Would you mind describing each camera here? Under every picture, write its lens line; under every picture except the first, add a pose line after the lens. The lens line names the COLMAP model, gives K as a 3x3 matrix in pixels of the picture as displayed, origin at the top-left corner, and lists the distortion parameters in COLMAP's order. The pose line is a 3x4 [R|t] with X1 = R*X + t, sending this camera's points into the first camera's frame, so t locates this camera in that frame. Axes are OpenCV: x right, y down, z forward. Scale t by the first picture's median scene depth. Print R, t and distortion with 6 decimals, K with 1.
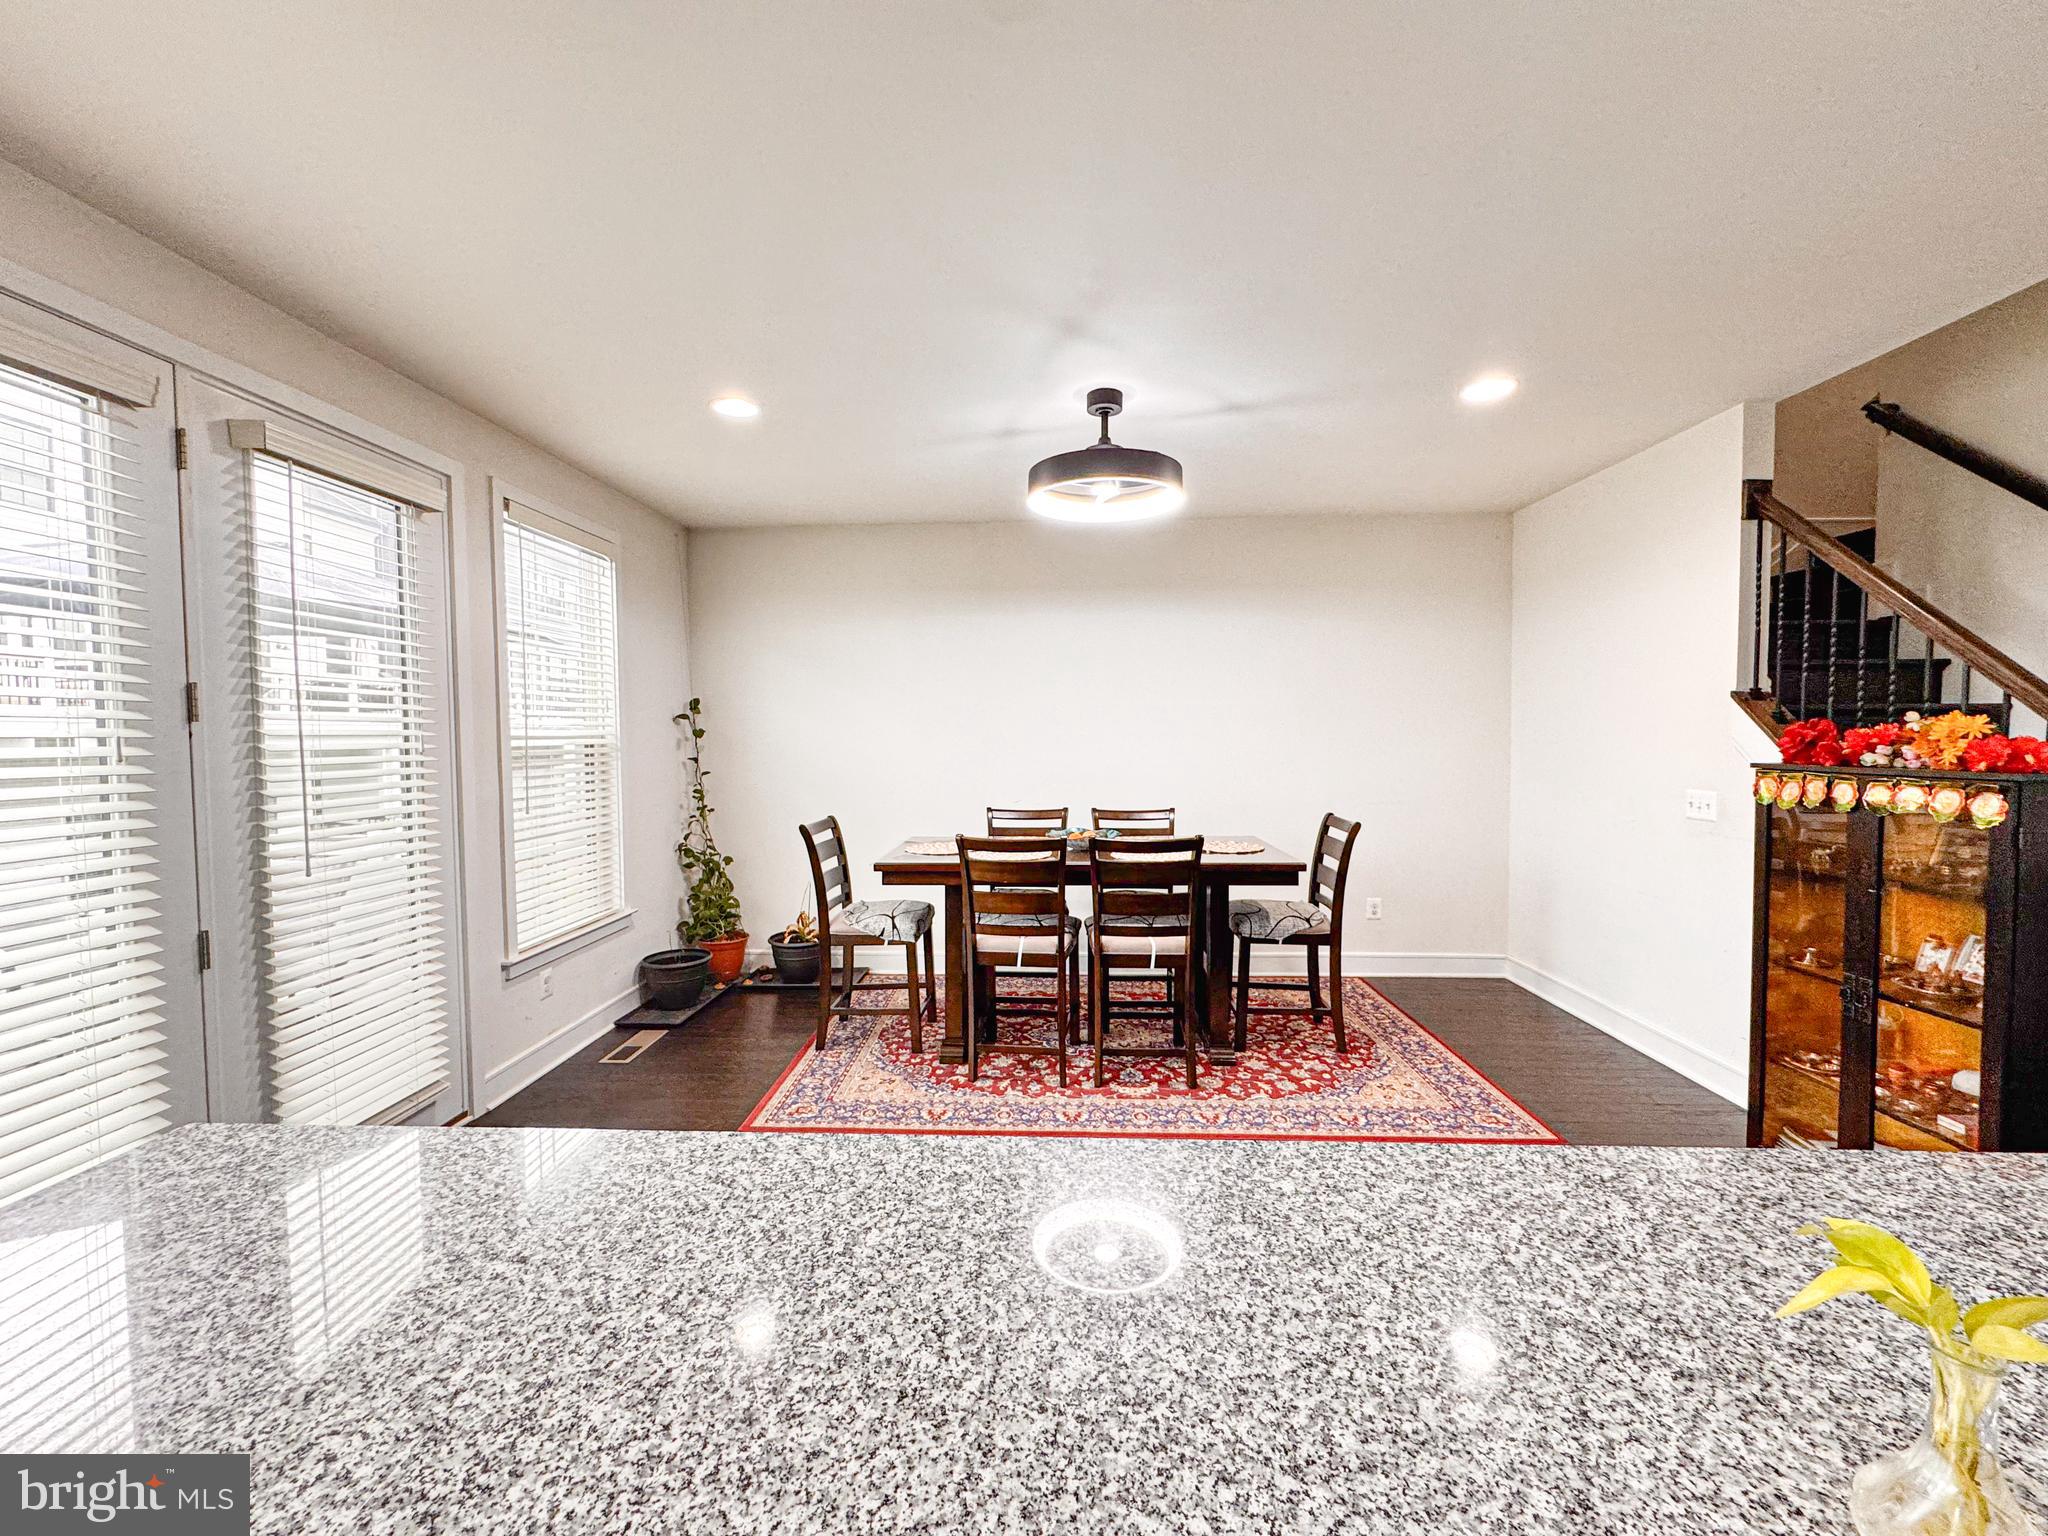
lens RADIAL K [[824.6, 0, 1026.8], [0, 824.6, 769.4], [0, 0, 1]] dist [-0.002568, 0.000864]
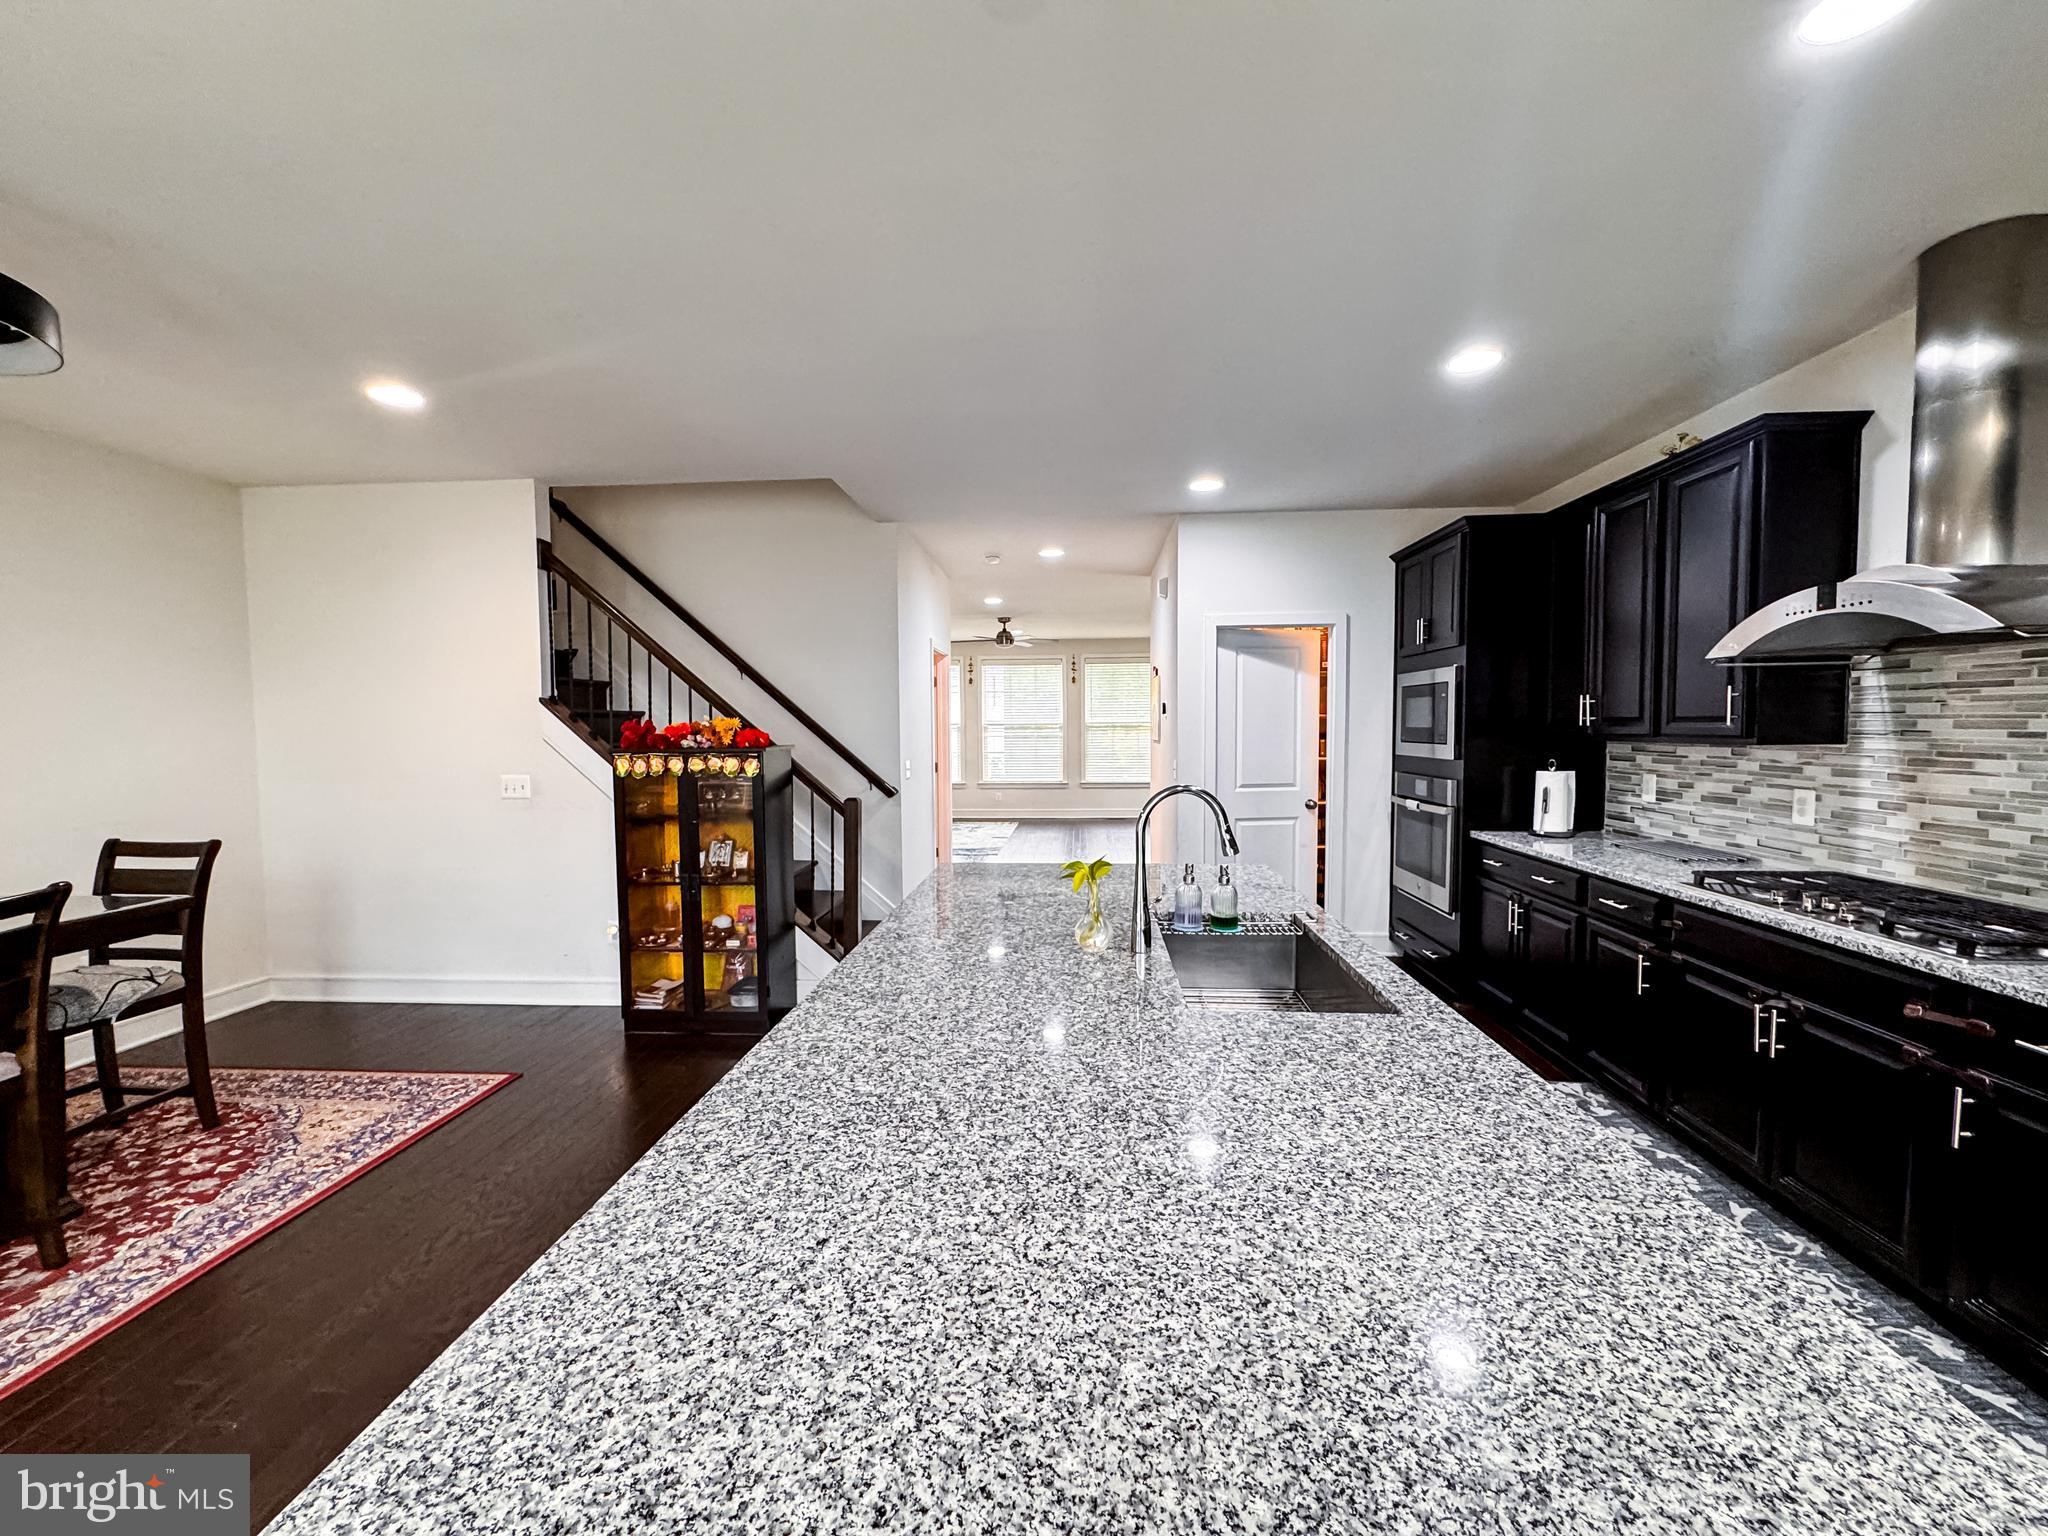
lens RADIAL K [[824.6, 0, 1026.7], [0, 824.6, 764.5], [0, 0, 1]] dist [-0.002568, 0.000864]
pose [[0.019500, -0.043863, 0.998847, -0.390057], [0.052353, 0.997711, 0.042791, -0.002917], [-0.998438, 0.051459, 0.021751, 0.173013]]
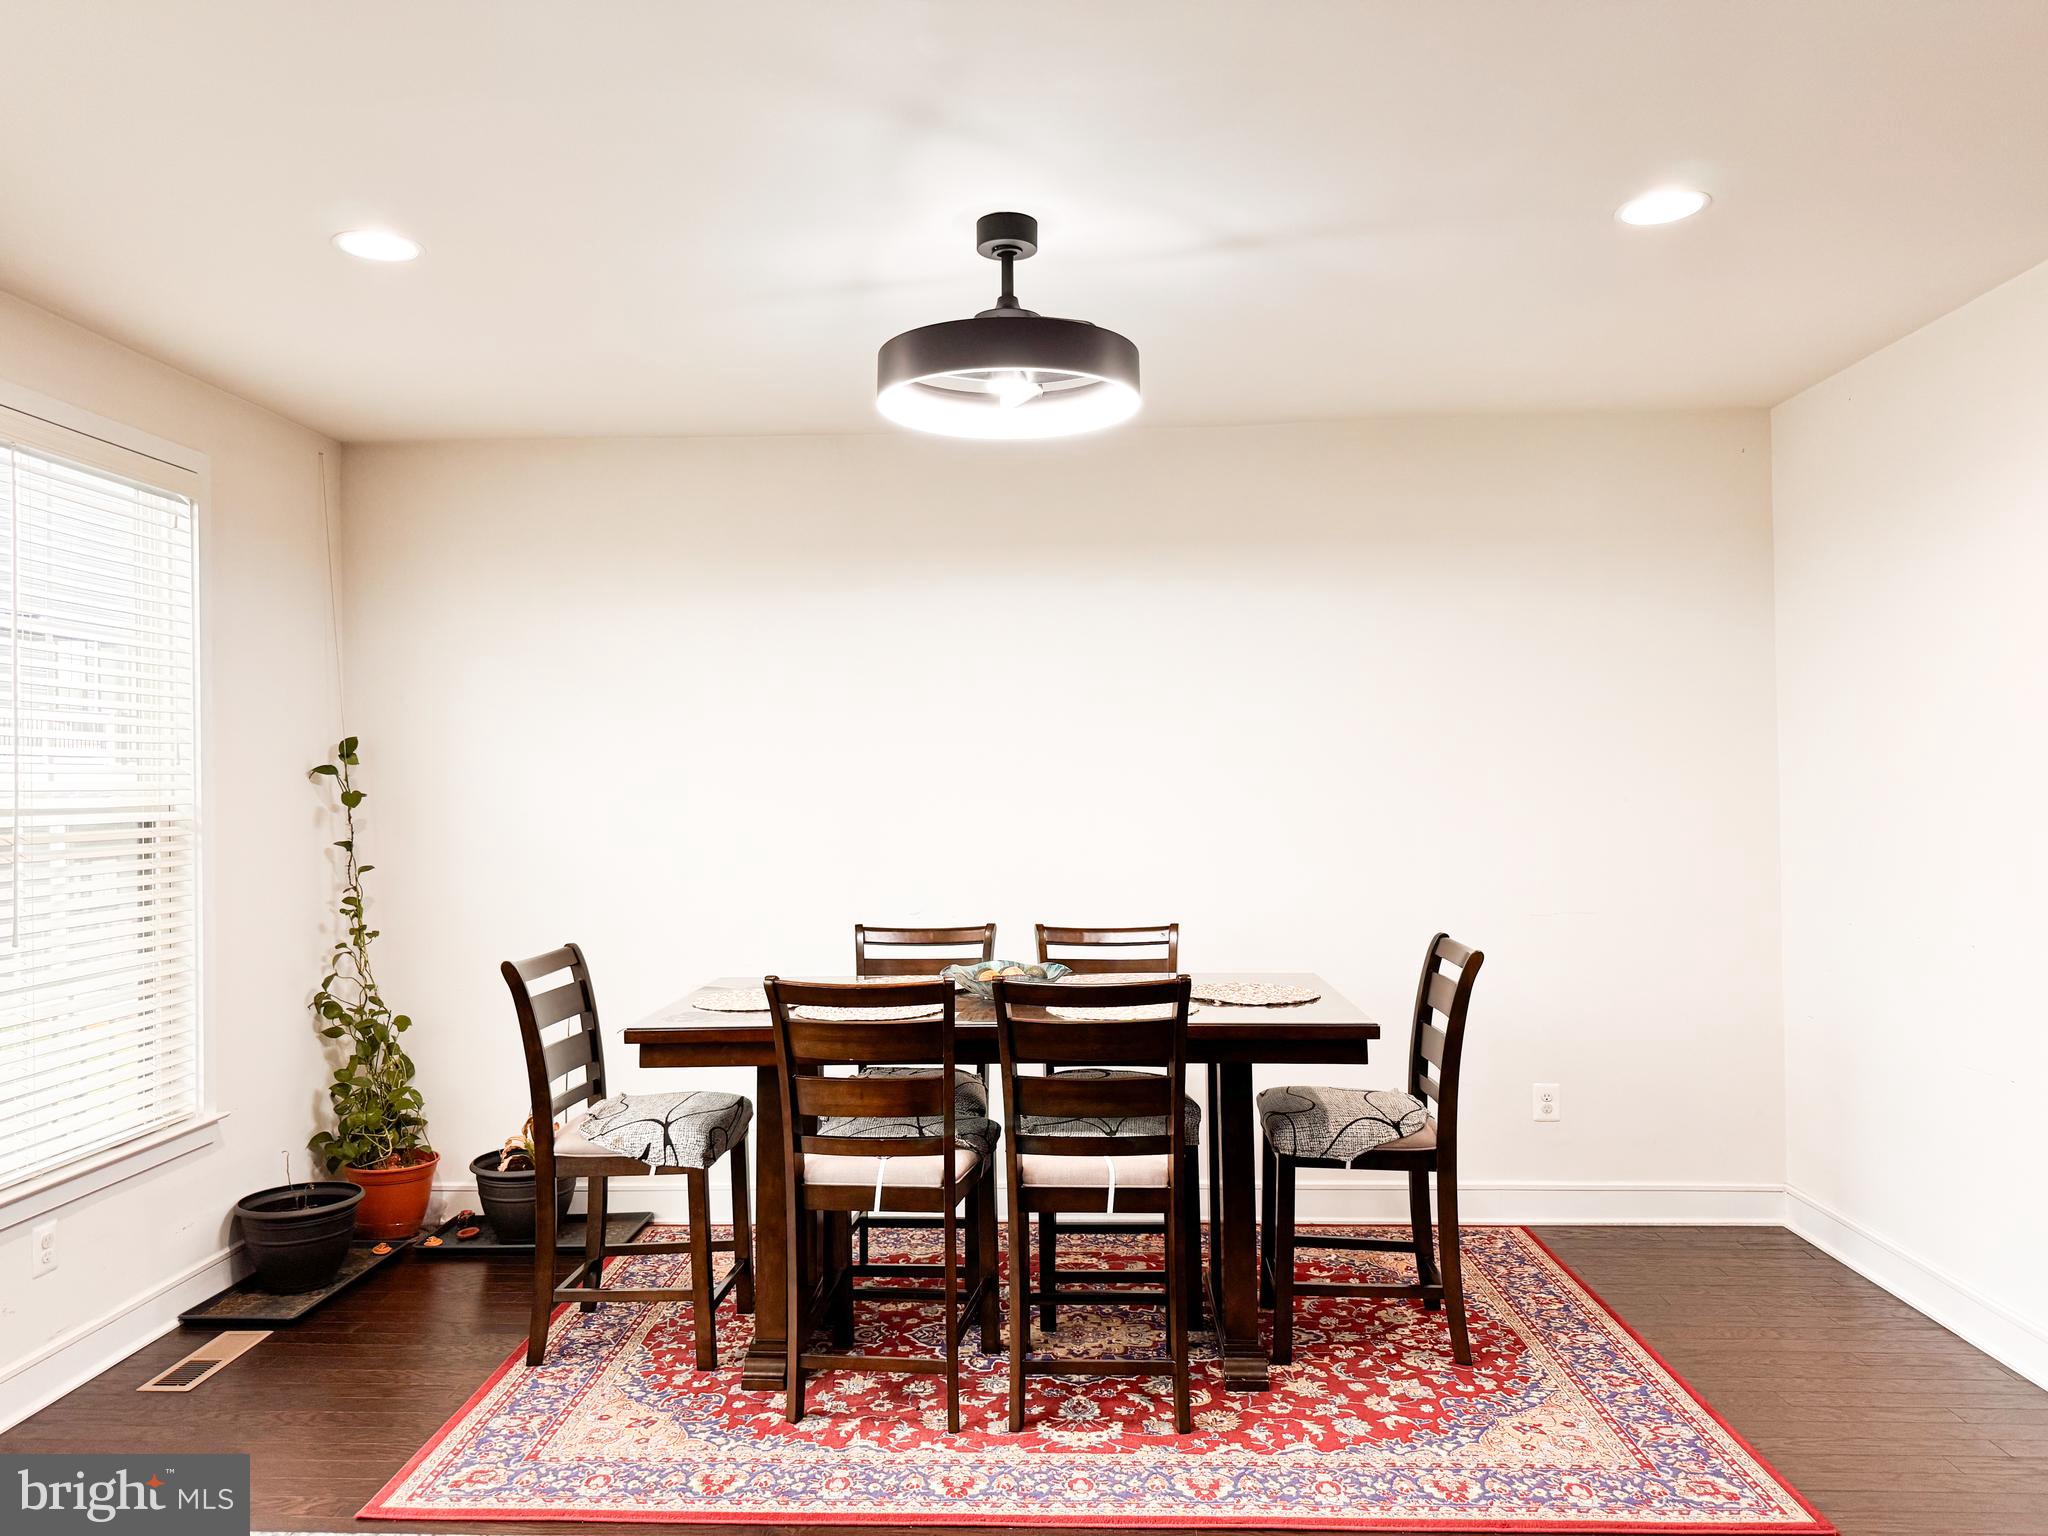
lens RADIAL K [[1456.3, 0, 1021.8], [0, 1456.3, 762.0], [0, 0, 1]] dist [0.047940, -0.071366]
pose [[0.999971, -0.007068, -0.002697, 0.089046], [0.006901, 0.998326, -0.057419, -0.009711], [0.003099, 0.057399, 0.998347, -0.018059]]
